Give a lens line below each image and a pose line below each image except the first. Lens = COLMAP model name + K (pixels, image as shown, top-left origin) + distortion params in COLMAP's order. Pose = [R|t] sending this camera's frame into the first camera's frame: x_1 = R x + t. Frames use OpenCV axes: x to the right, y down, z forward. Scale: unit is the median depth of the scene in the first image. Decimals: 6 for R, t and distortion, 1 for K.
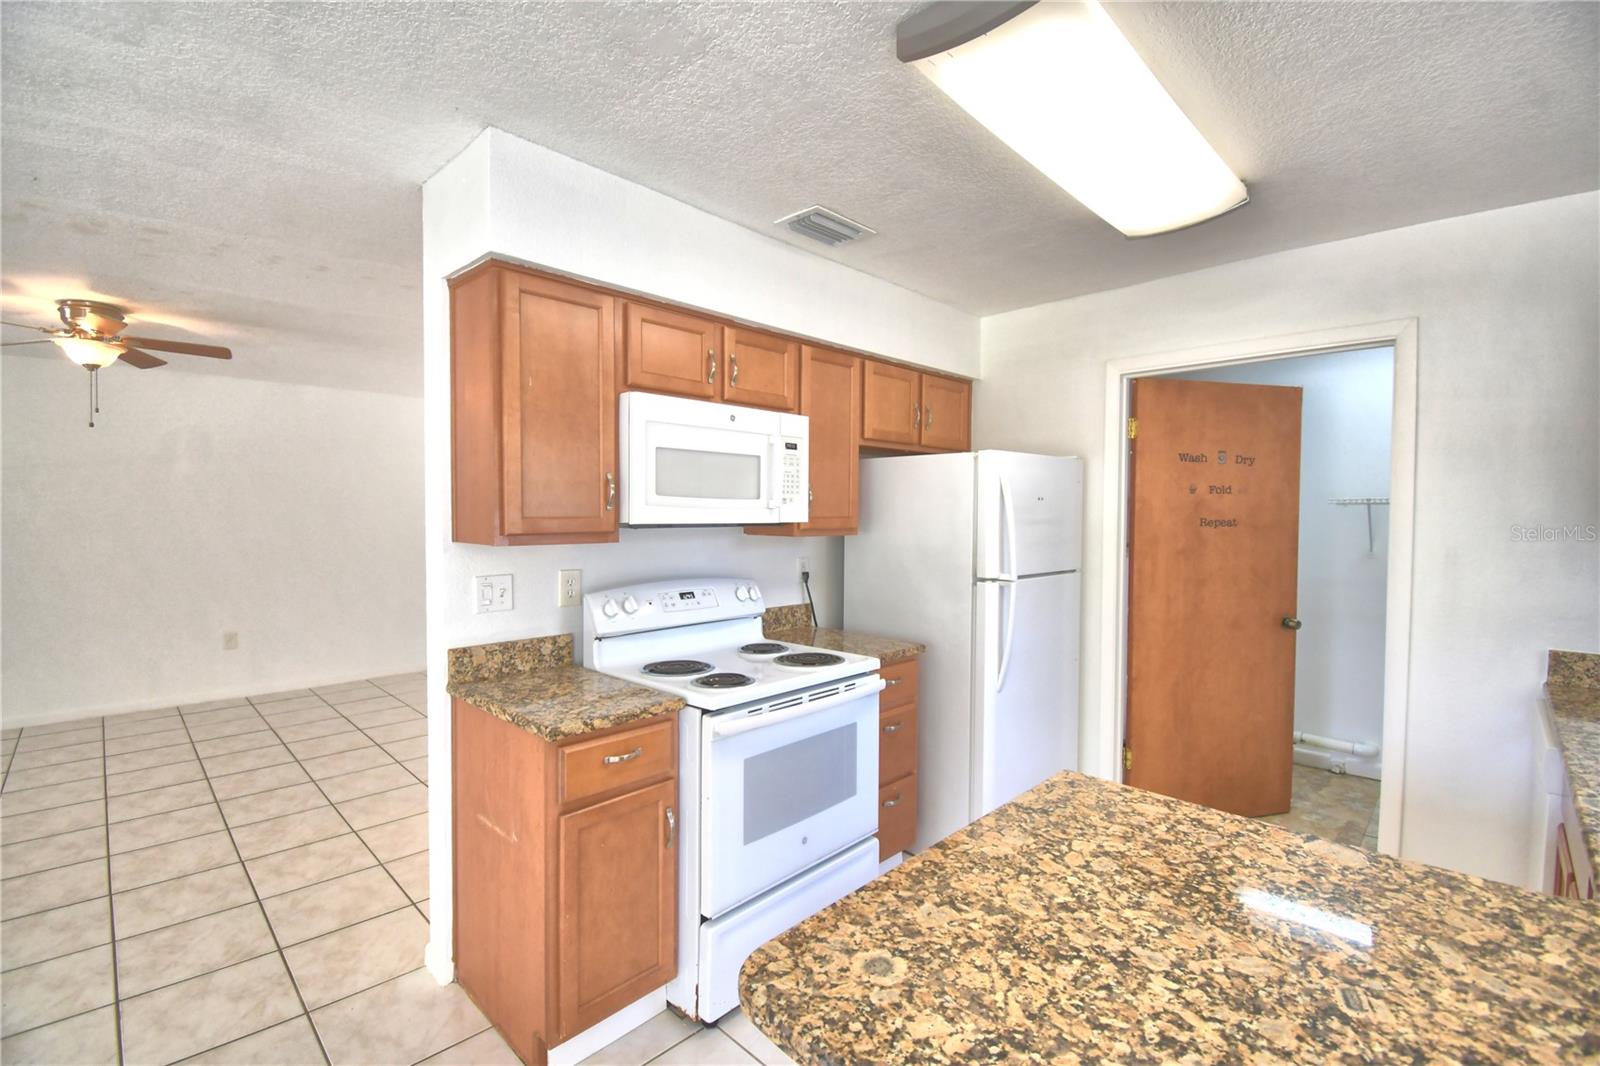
lens RADIAL K [[702.5, 0, 788.7], [0, 702.5, 530.5], [0, 0, 1]] dist [0.010225, -0.019946]
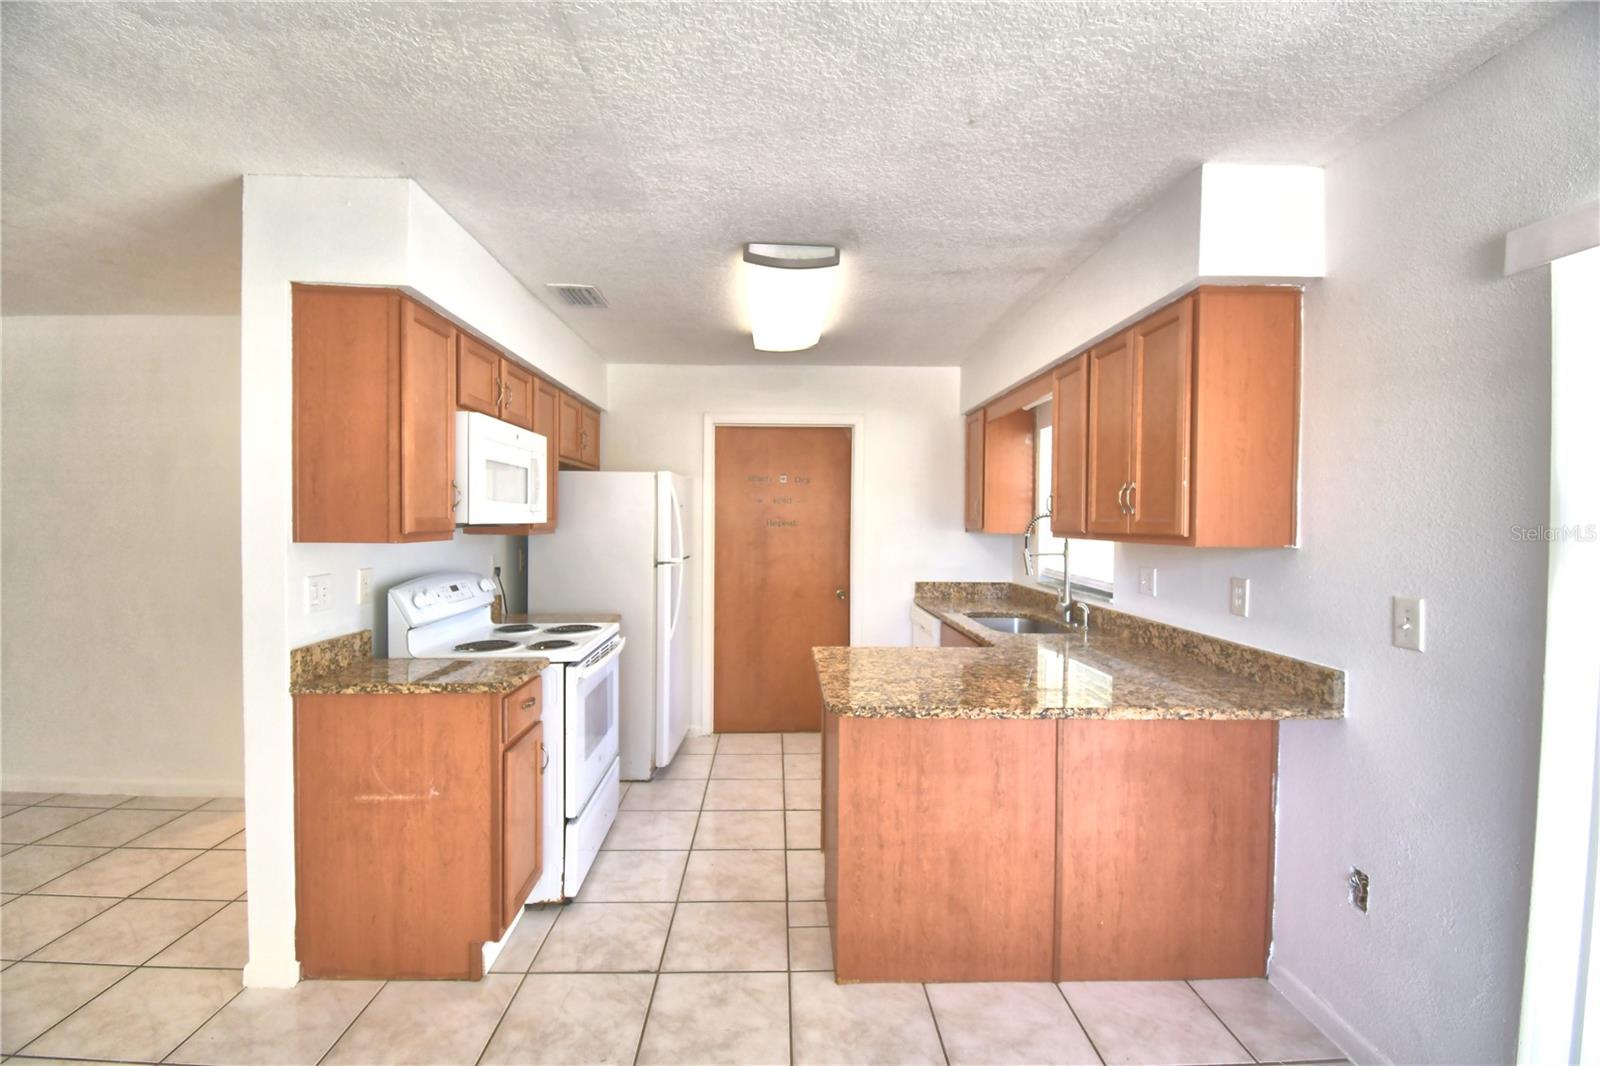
lens RADIAL K [[702.5, 0, 786.8], [0, 702.5, 532.4], [0, 0, 1]] dist [0.010225, -0.019946]
pose [[0.693000, -0.013923, 0.720803, -0.779965], [0.017743, 0.999840, 0.002254, 0.013183], [-0.720719, 0.011228, 0.693137, -0.220931]]
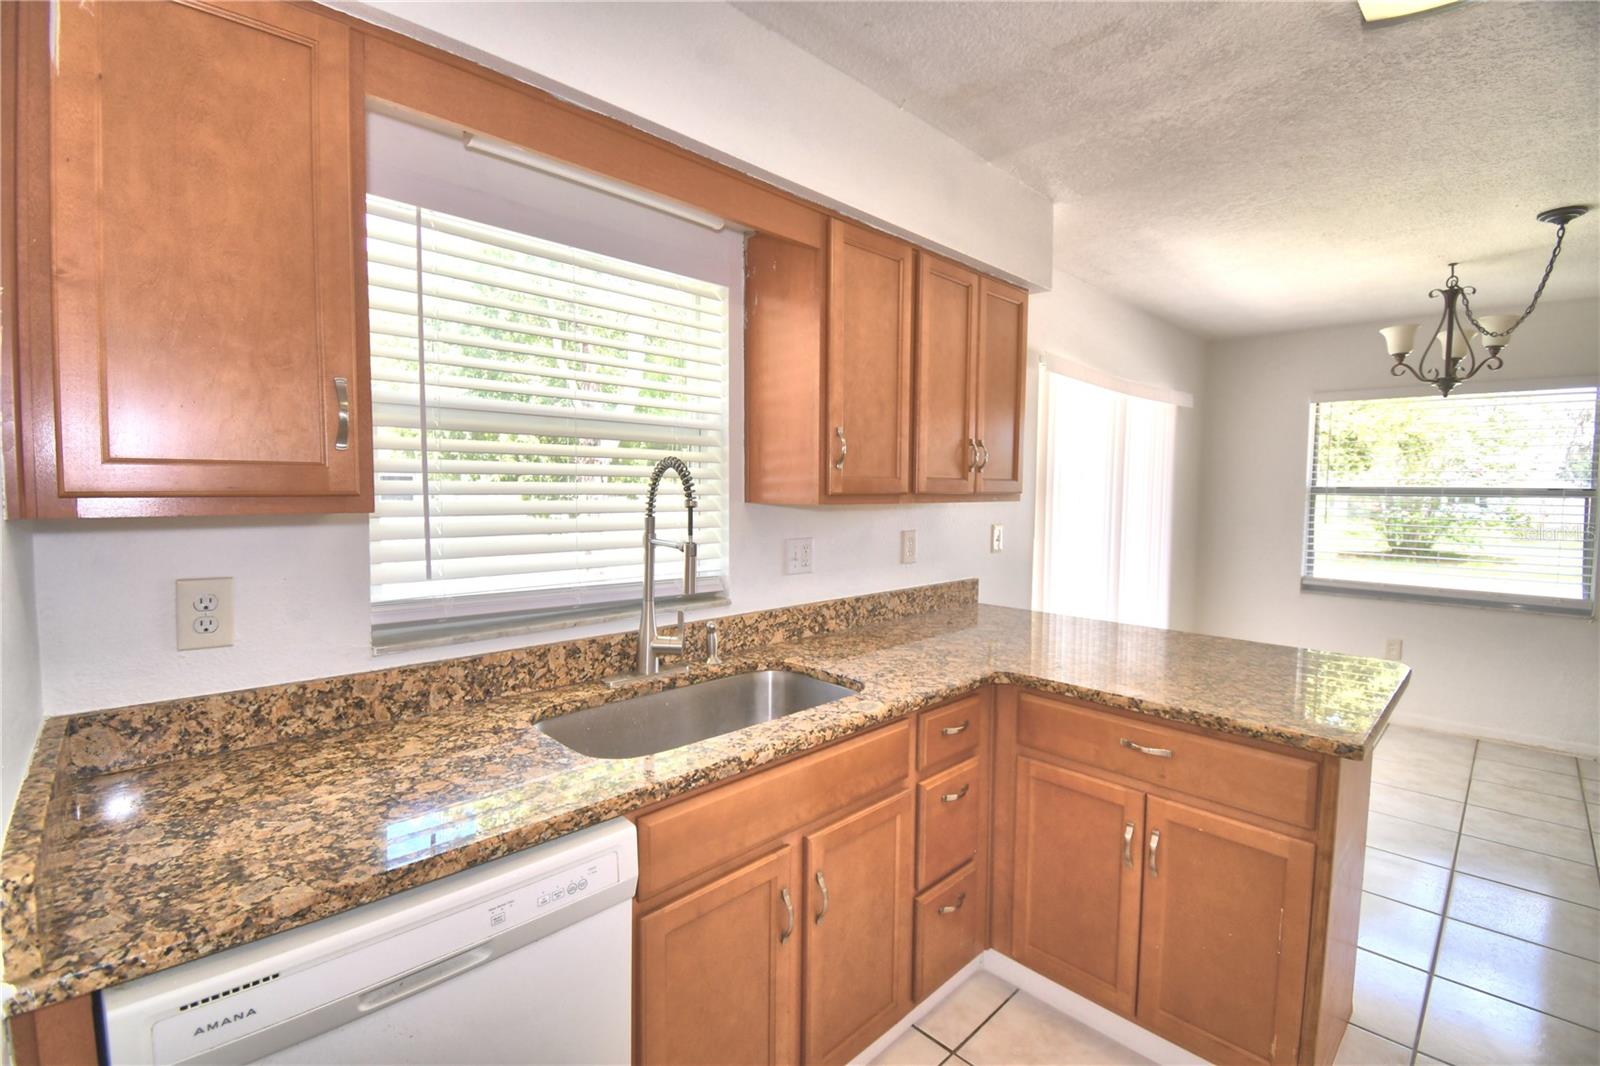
lens RADIAL K [[702.5, 0, 786.7], [0, 702.5, 529.1], [0, 0, 1]] dist [0.010225, -0.019946]
pose [[-0.999757, -0.015128, 0.016024, 0.841563], [-0.013655, 0.995997, 0.088339, -0.010101], [-0.017296, 0.088099, -0.995962, 1.409081]]
